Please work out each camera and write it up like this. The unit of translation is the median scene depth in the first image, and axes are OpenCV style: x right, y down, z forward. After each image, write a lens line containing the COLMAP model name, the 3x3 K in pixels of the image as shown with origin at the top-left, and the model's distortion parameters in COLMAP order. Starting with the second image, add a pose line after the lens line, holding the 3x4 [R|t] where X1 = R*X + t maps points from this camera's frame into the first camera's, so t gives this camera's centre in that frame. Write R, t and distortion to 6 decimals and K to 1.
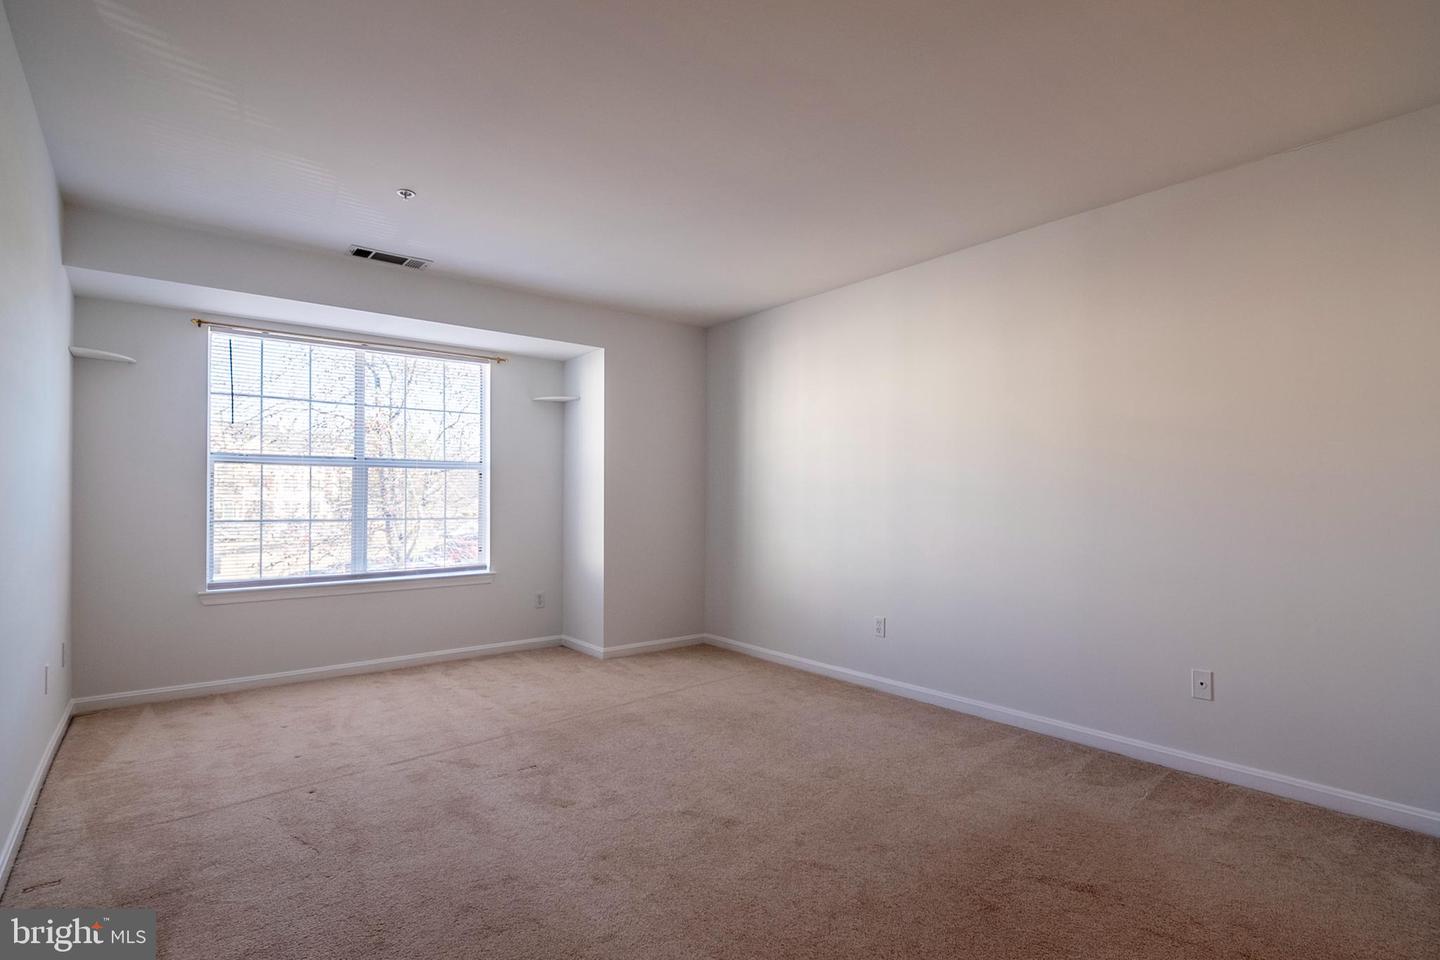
lens RADIAL K [[691.0, 0, 724.5], [0, 691.0, 501.4], [0, 0, 1]] dist [0.002121, -0.011995]
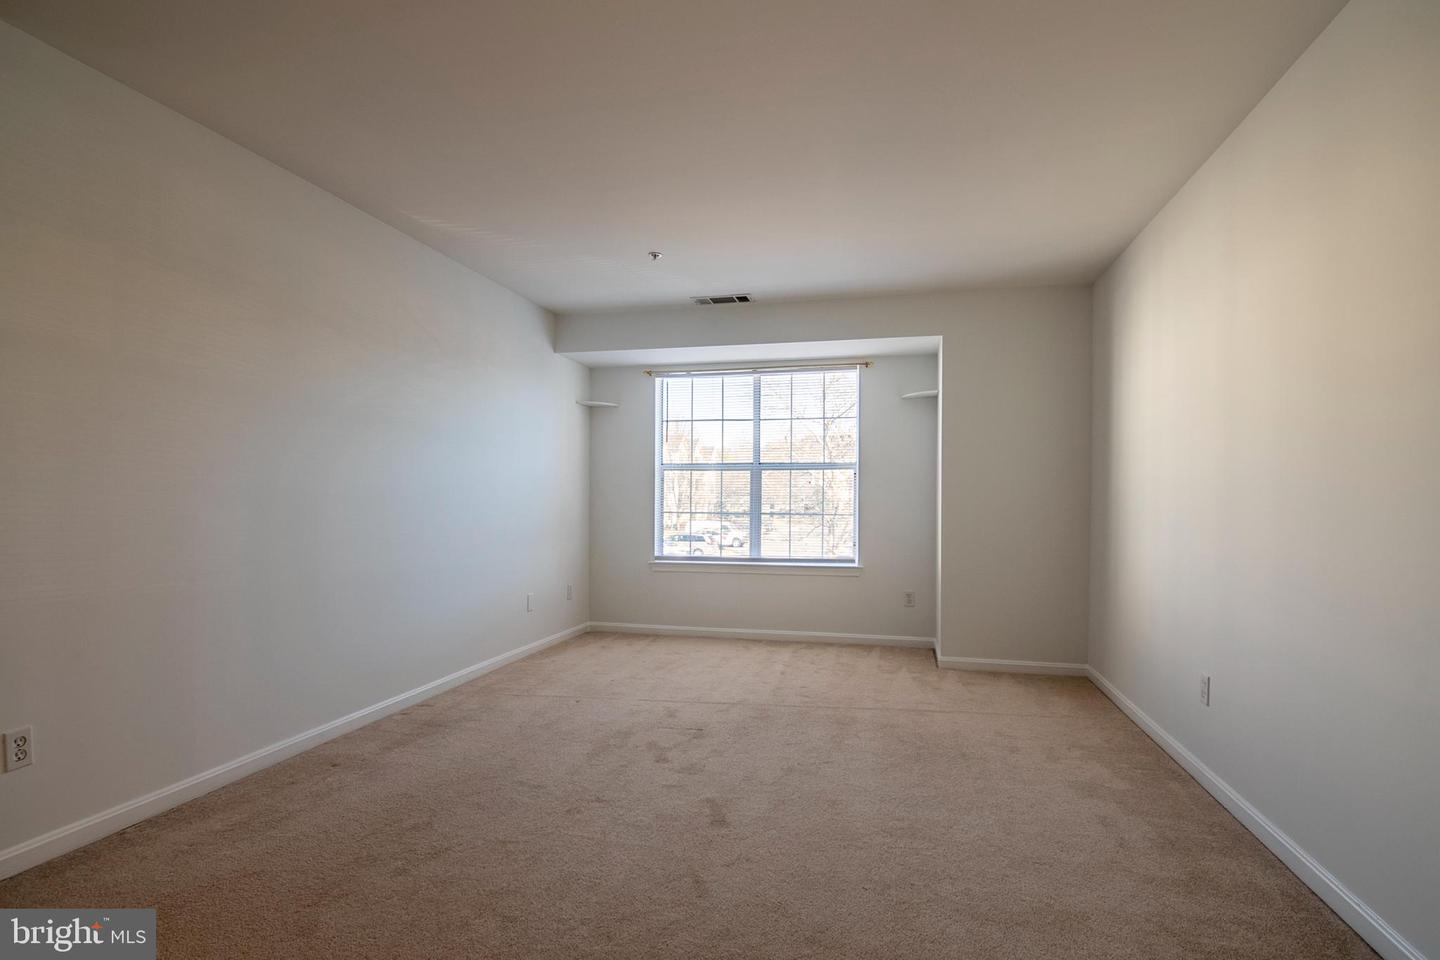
lens RADIAL K [[691.0, 0, 724.5], [0, 691.0, 501.4], [0, 0, 1]] dist [0.002121, -0.011995]
pose [[0.618605, 0.004901, -0.785687, 0.440675], [-0.005532, 0.999983, 0.001883, 0.003041], [0.785683, 0.003181, 0.618622, 0.222063]]
